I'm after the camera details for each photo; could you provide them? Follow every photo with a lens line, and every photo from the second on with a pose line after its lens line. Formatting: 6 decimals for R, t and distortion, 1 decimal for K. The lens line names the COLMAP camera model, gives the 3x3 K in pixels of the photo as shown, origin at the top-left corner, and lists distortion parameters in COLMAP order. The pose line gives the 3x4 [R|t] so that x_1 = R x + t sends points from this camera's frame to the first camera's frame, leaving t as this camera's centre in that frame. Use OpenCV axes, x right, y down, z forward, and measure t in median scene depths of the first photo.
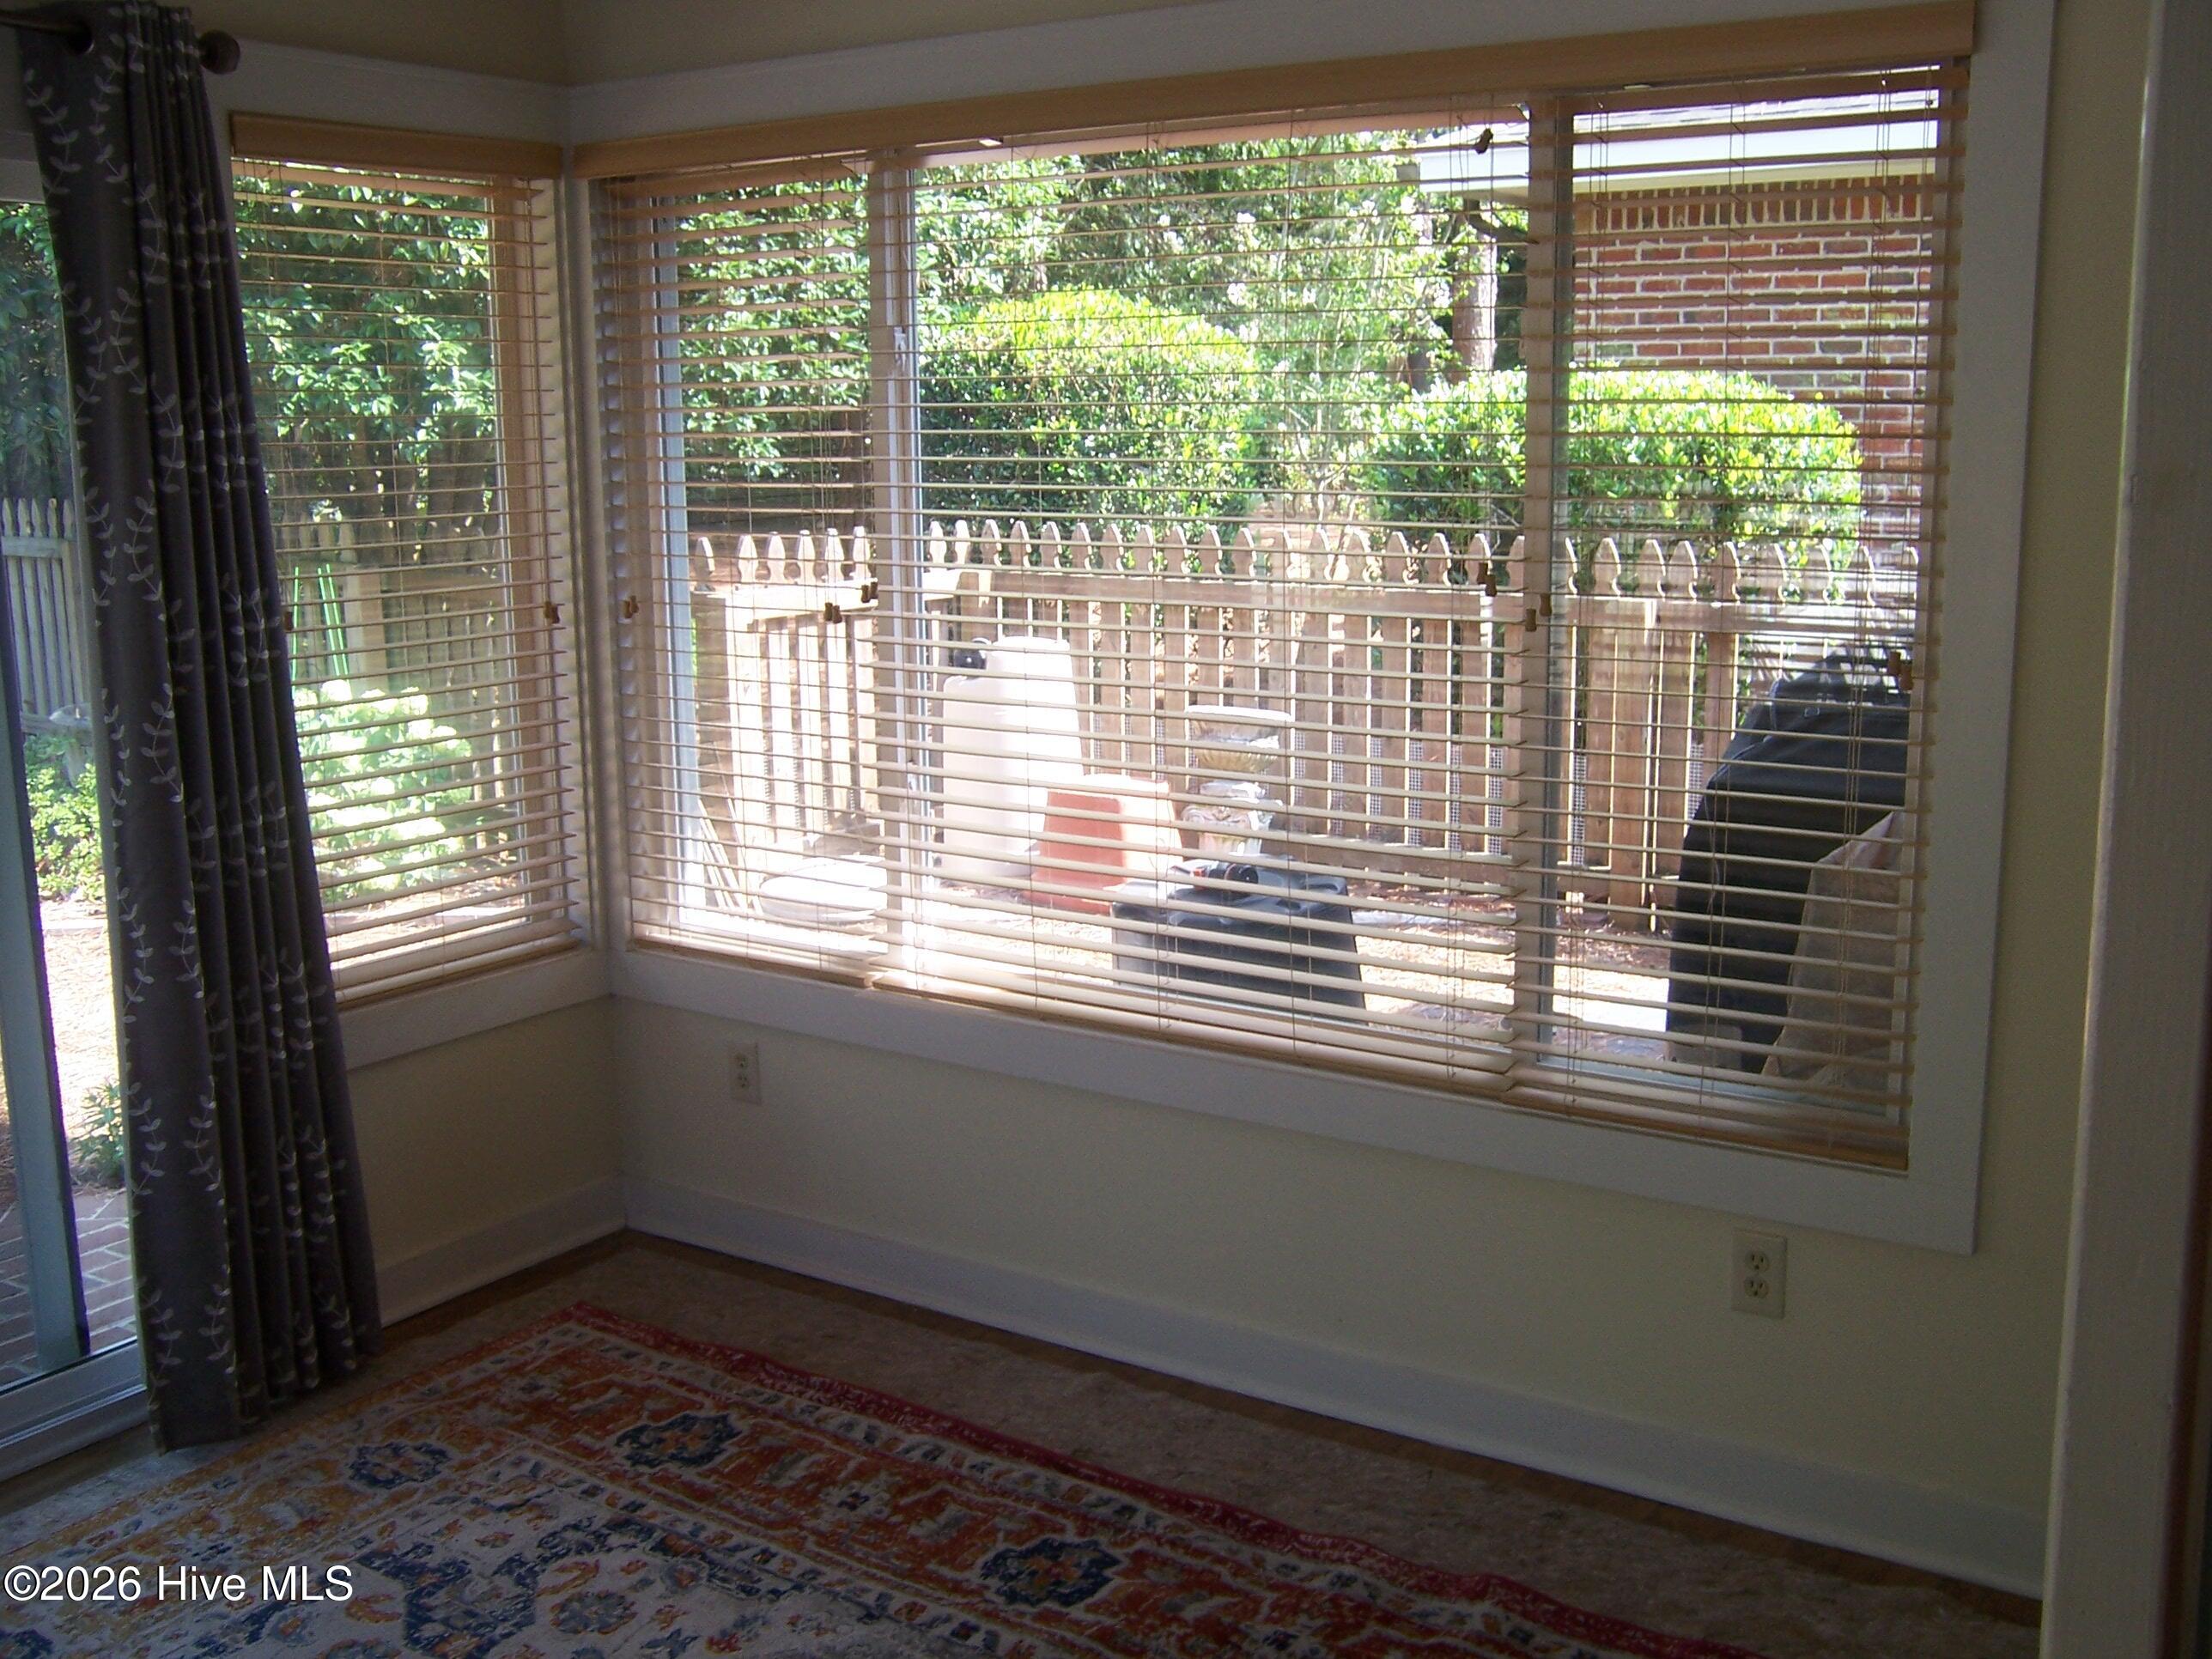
lens RADIAL K [[2239.4, 0, 1106.0], [0, 2239.4, 829.5], [0, 0, 1]] dist [-0.187369, 0.315489]
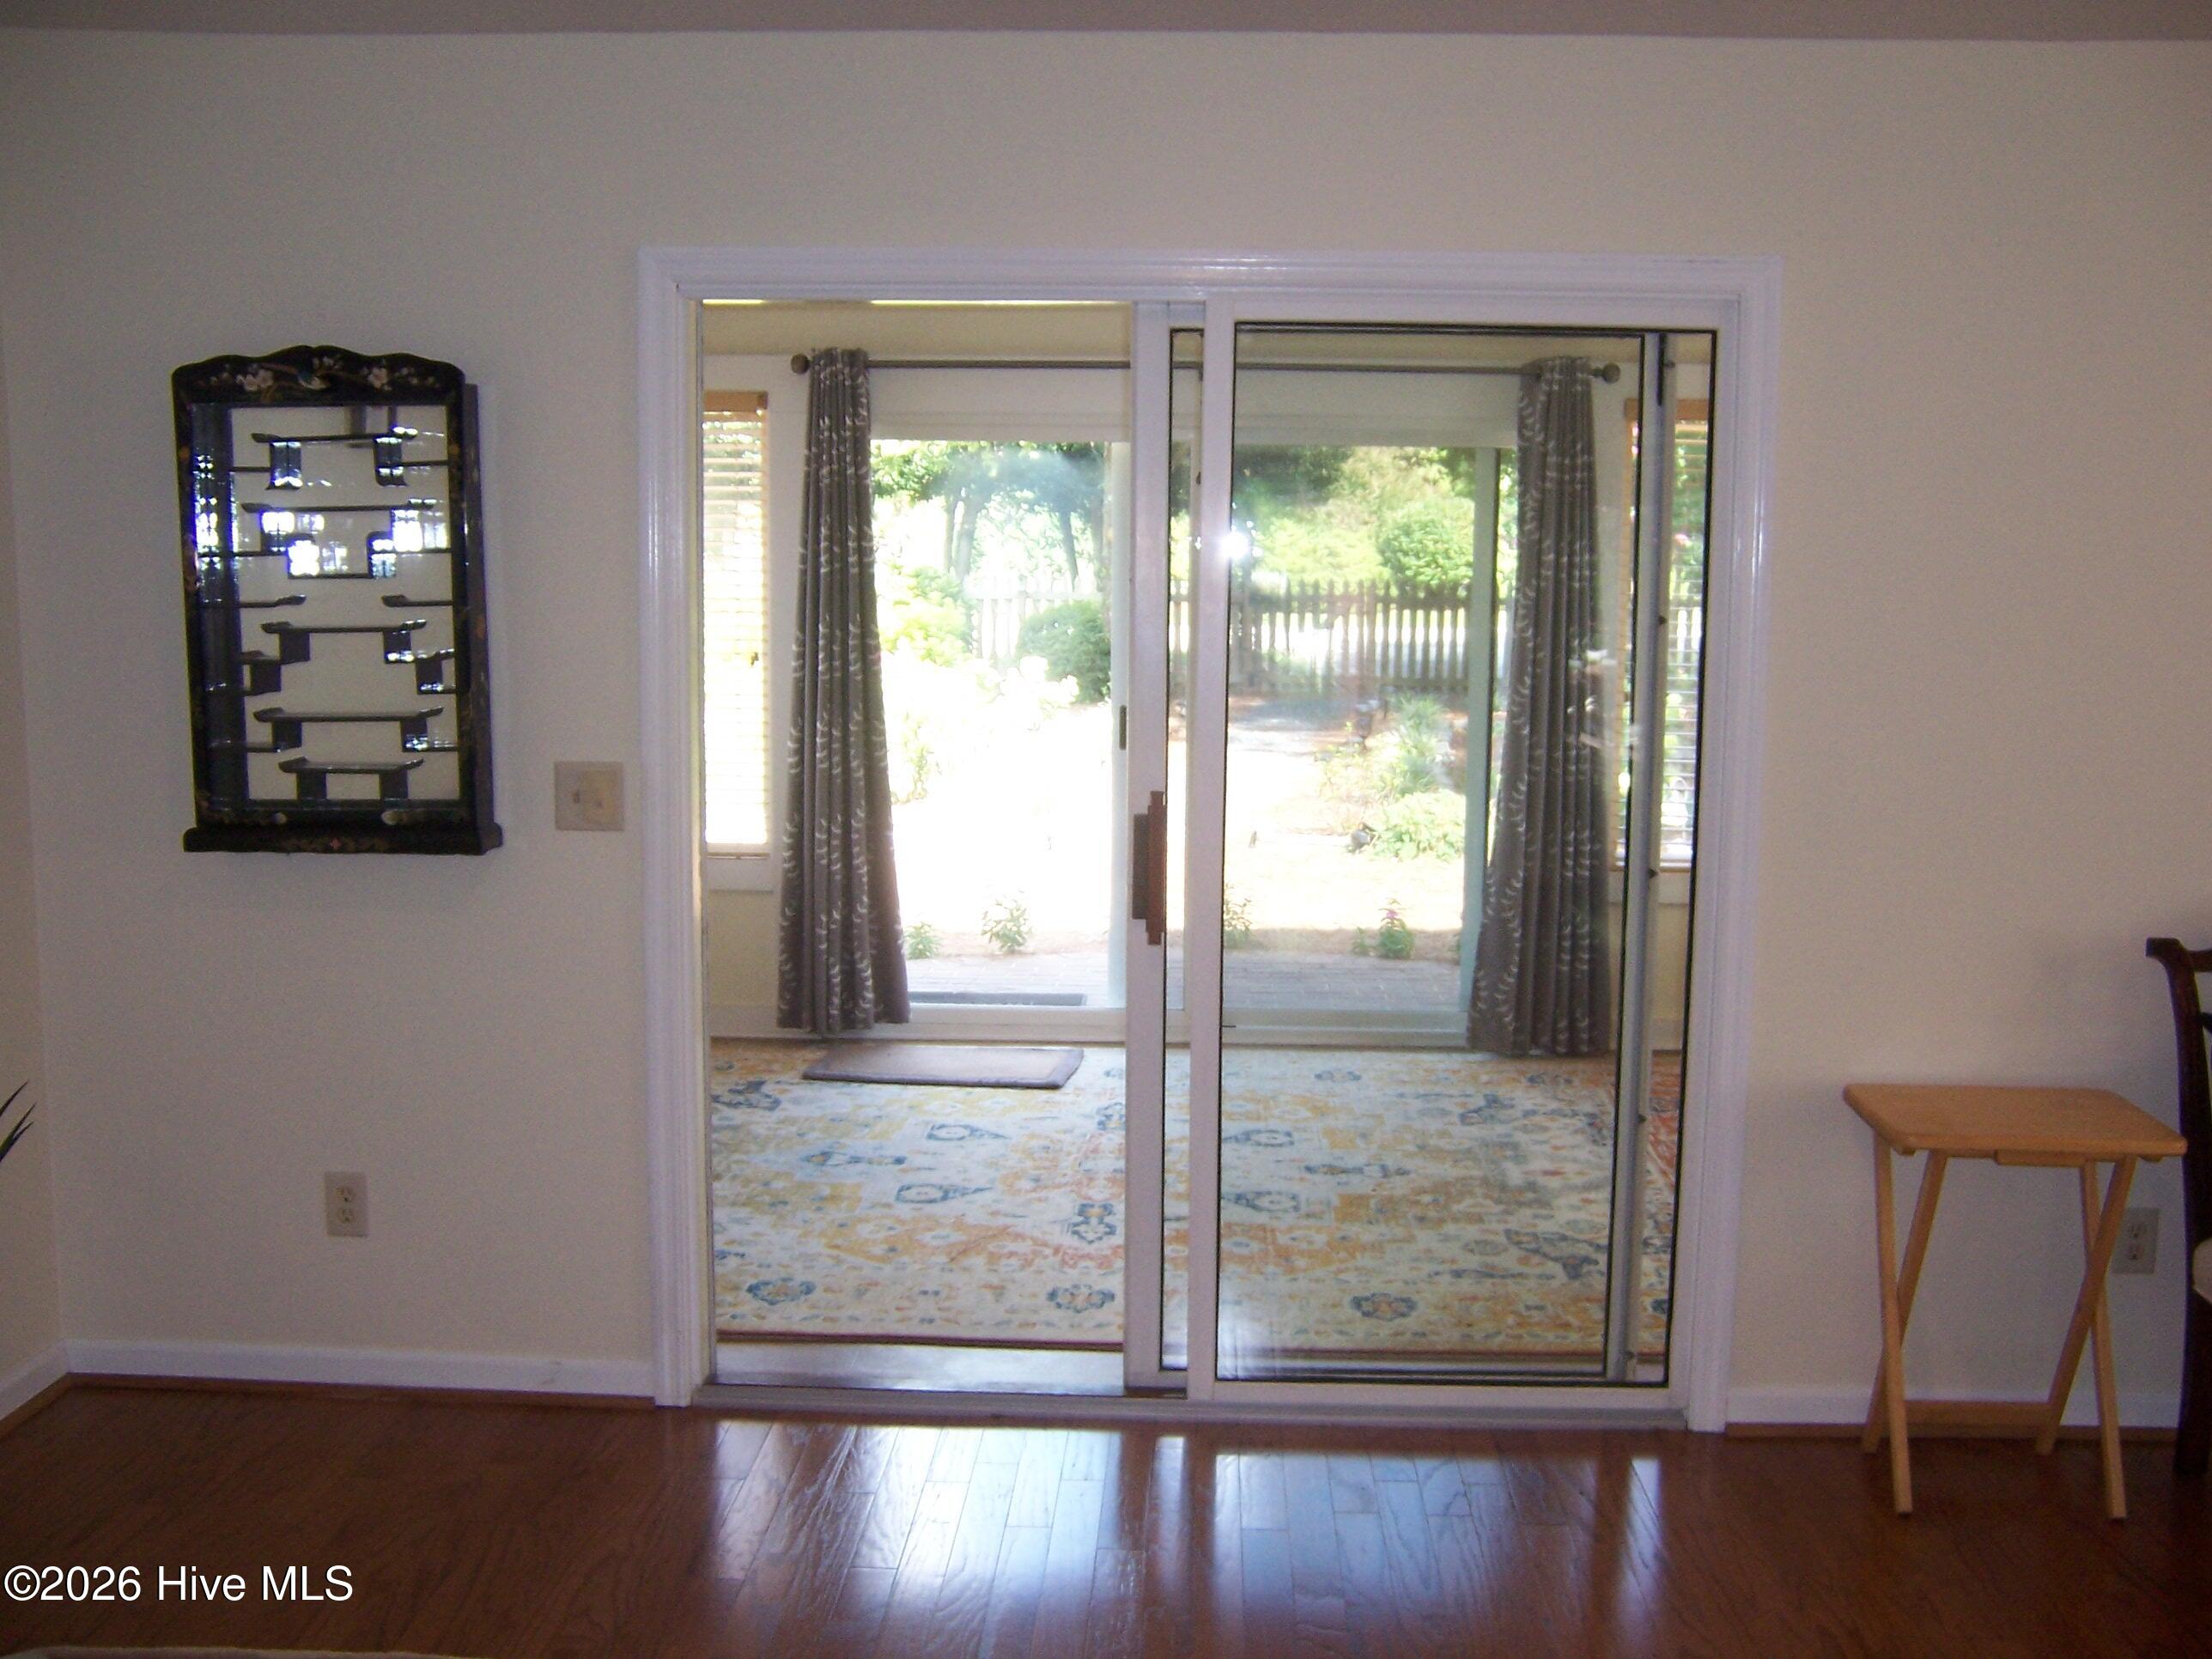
lens RADIAL K [[2239.4, 0, 1106.0], [0, 2239.4, 829.5], [0, 0, 1]] dist [-0.187369, 0.315489]
pose [[0.516389, 0.130539, -0.846346, 1.182466], [-0.184216, 0.982108, 0.039082, 0.068110], [0.836306, 0.135729, 0.531197, -0.442268]]
